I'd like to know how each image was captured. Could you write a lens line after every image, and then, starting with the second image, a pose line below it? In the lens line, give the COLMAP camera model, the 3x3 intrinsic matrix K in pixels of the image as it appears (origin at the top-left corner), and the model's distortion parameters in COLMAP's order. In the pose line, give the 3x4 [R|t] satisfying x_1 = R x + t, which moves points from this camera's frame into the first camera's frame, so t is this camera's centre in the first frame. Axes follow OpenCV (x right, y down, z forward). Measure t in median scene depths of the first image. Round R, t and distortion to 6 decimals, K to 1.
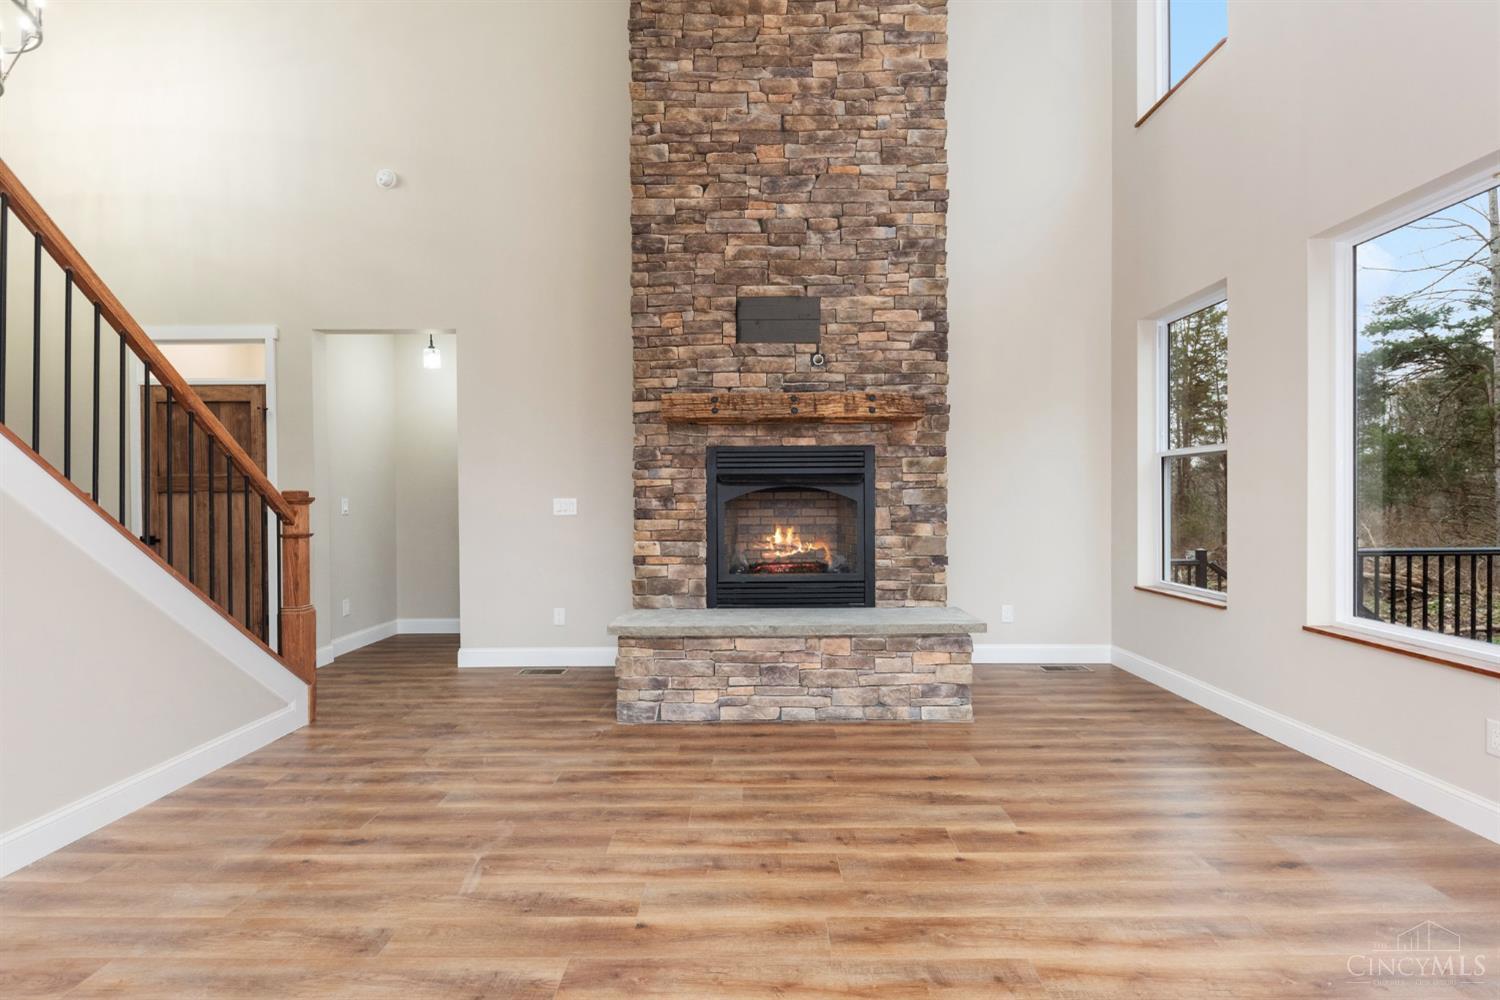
lens RADIAL K [[695.5, 0, 750.2], [0, 695.5, 497.5], [0, 0, 1]] dist [0.006025, -0.000641]
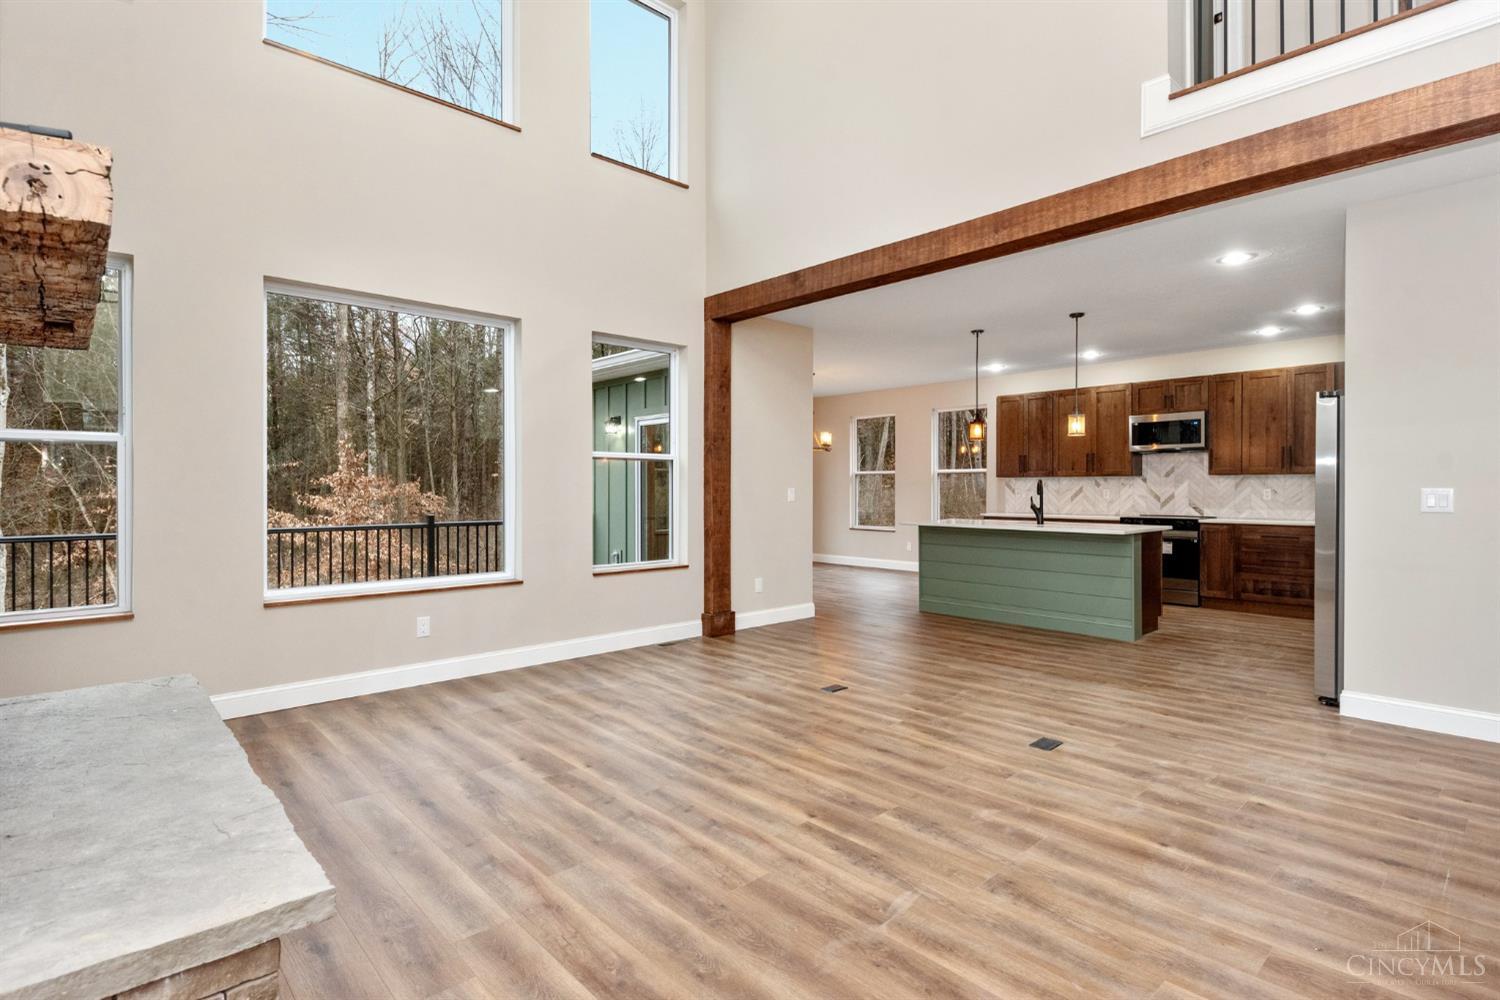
lens RADIAL K [[741.7, 0, 750.5], [0, 741.7, 489.2], [0, 0, 1]] dist [0.006258, -0.001131]
pose [[-0.682909, 0.006951, 0.730470, -0.583582], [0.007921, 0.999966, -0.002110, -0.000198], [-0.730460, 0.004345, -0.682941, 1.076484]]
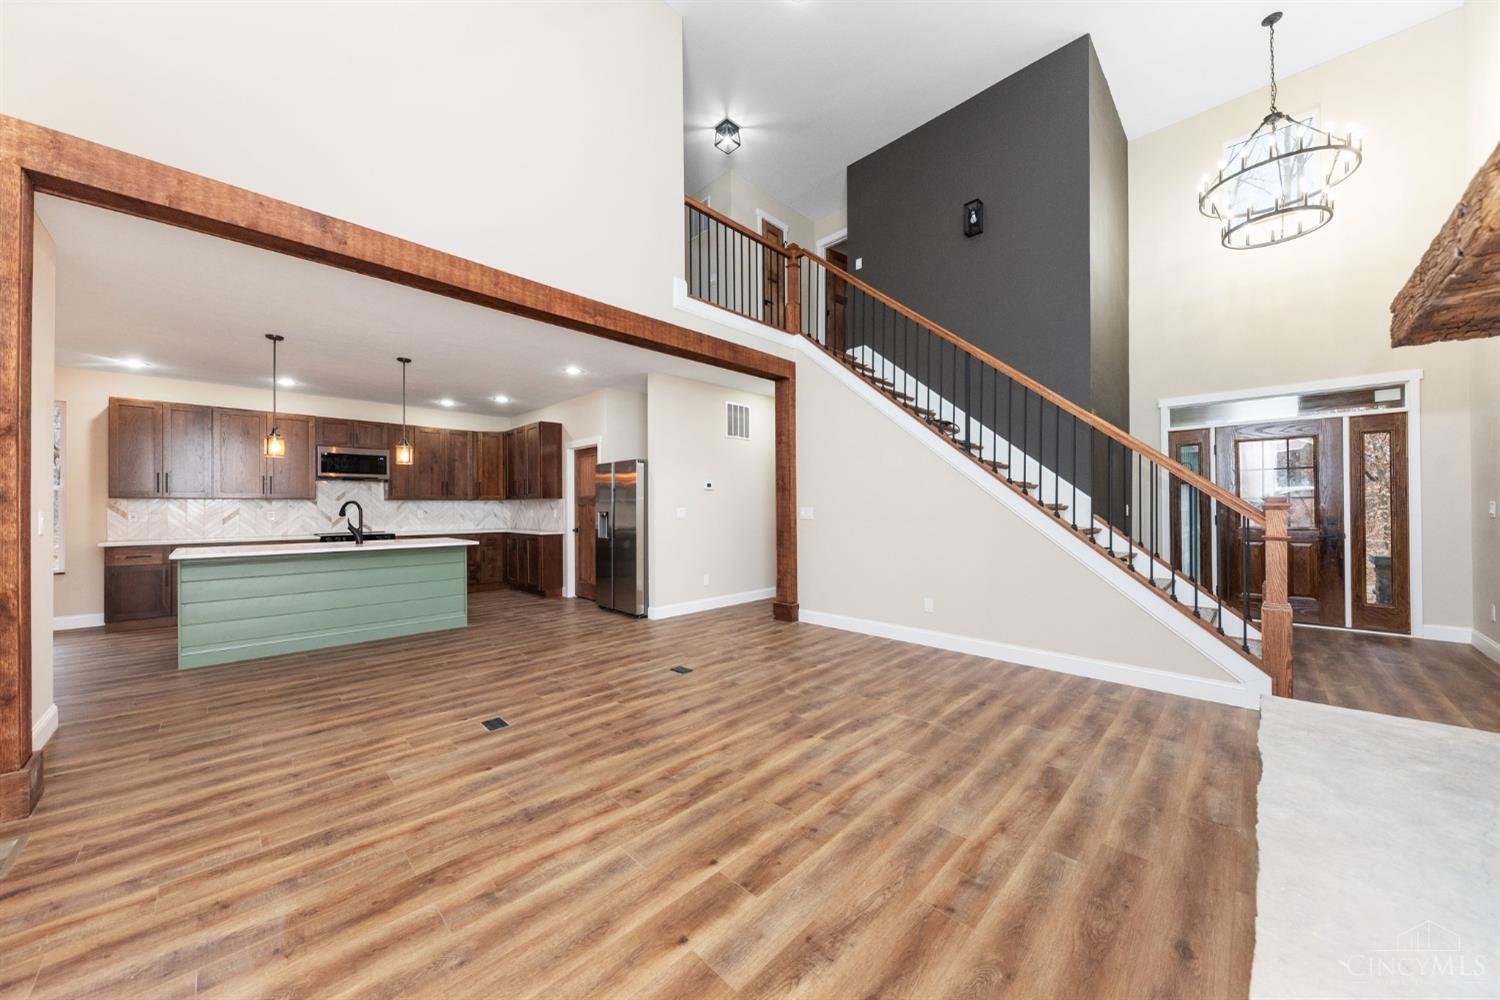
lens RADIAL K [[513.3, 0, 750.9], [0, 513.3, 506.1], [0, 0, 1]] dist [0.008171, -0.001922]
pose [[-0.694164, 0.008914, -0.719762, 0.501285], [0.008068, 0.999957, 0.004603, -0.008433], [0.719772, -0.002612, -0.694206, 0.976063]]
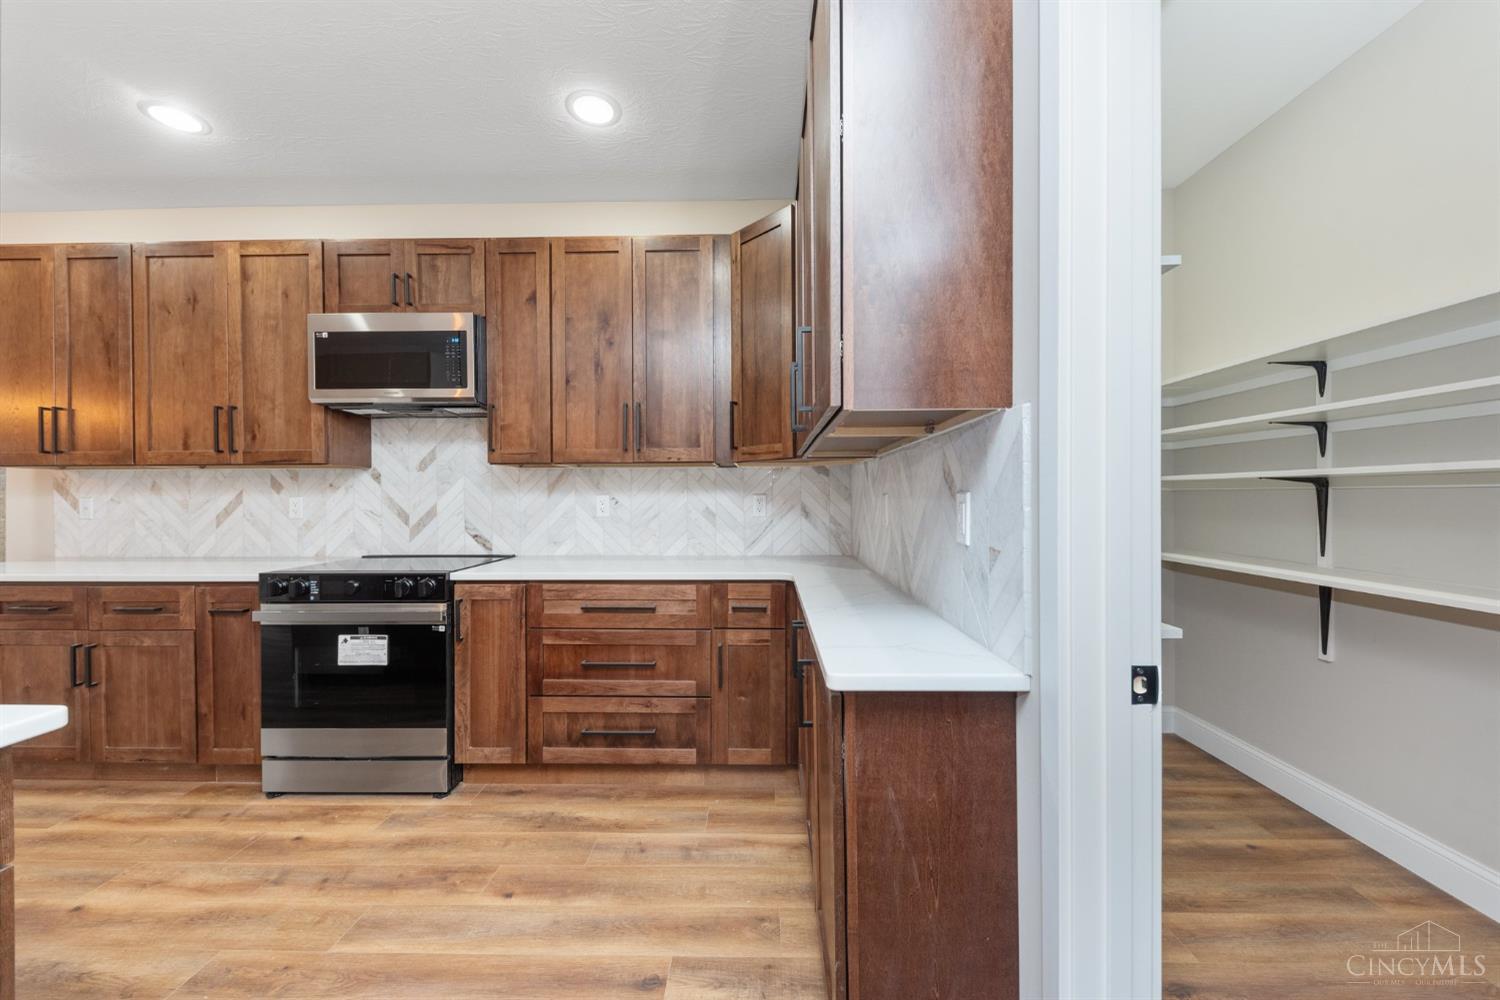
lens RADIAL K [[609.0, 0, 736.0], [0, 609.0, 493.0], [0, 0, 1]] dist [0.011874, -0.004645]
pose [[-0.999276, 0.011700, 0.036205, -0.271465], [0.011574, 0.999926, -0.003707, 0.007424], [-0.036246, -0.003285, -0.999337, -0.543995]]
